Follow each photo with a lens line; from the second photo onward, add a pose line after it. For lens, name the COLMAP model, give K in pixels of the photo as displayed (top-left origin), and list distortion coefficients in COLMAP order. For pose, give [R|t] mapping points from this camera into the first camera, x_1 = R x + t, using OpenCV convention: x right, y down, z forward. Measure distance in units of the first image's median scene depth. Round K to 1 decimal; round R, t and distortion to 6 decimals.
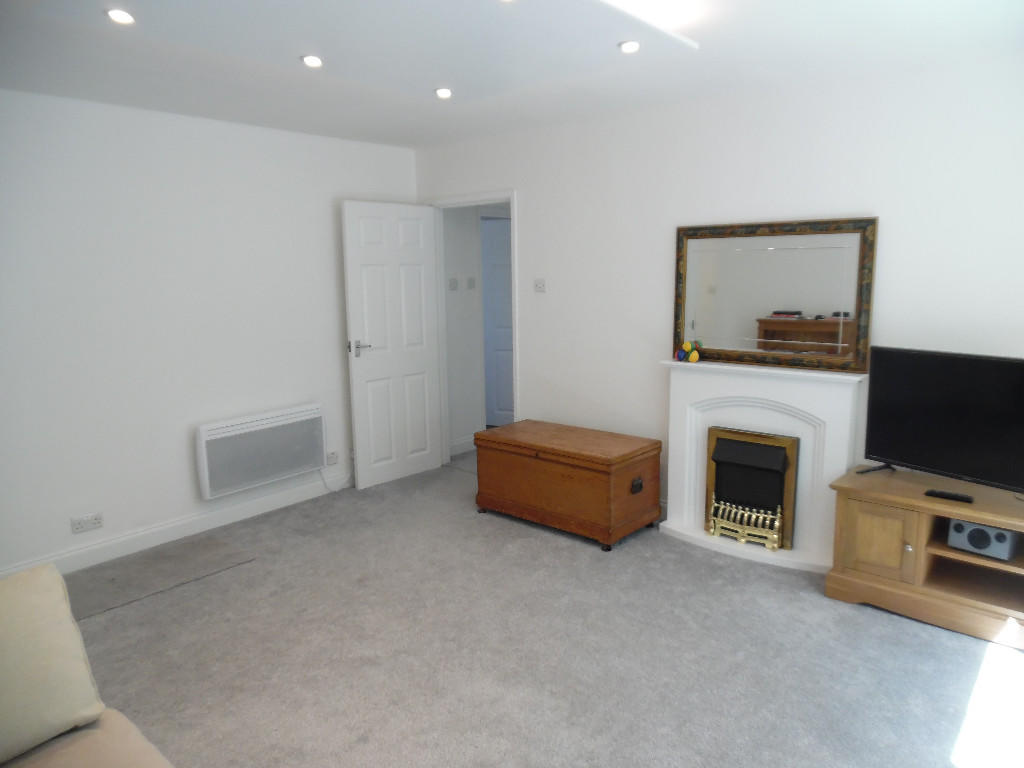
lens RADIAL K [[720.8, 0, 512.0], [0, 720.8, 384.0], [0, 0, 1]] dist [-0.004513, -0.001278]
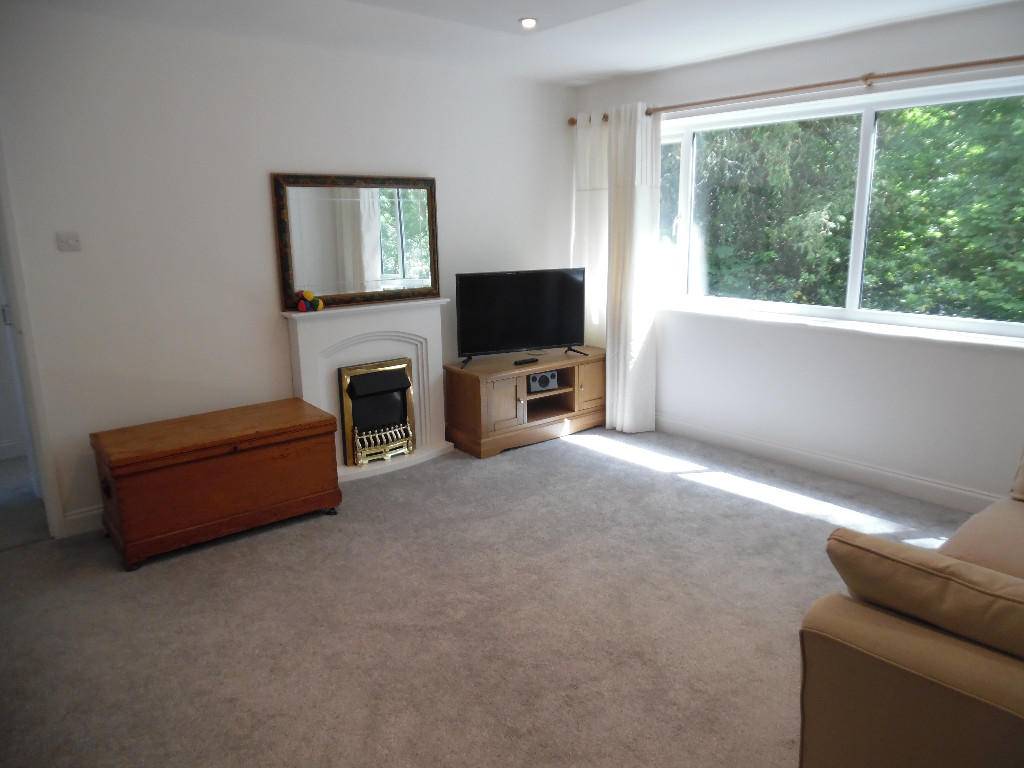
lens RADIAL K [[720.8, 0, 512.0], [0, 720.8, 384.0], [0, 0, 1]] dist [-0.004513, -0.001278]
pose [[0.150414, -0.209030, 0.966272, -0.734701], [0.167313, 0.968675, 0.183505, -0.072838], [-0.974362, 0.134069, 0.180675, 0.586324]]
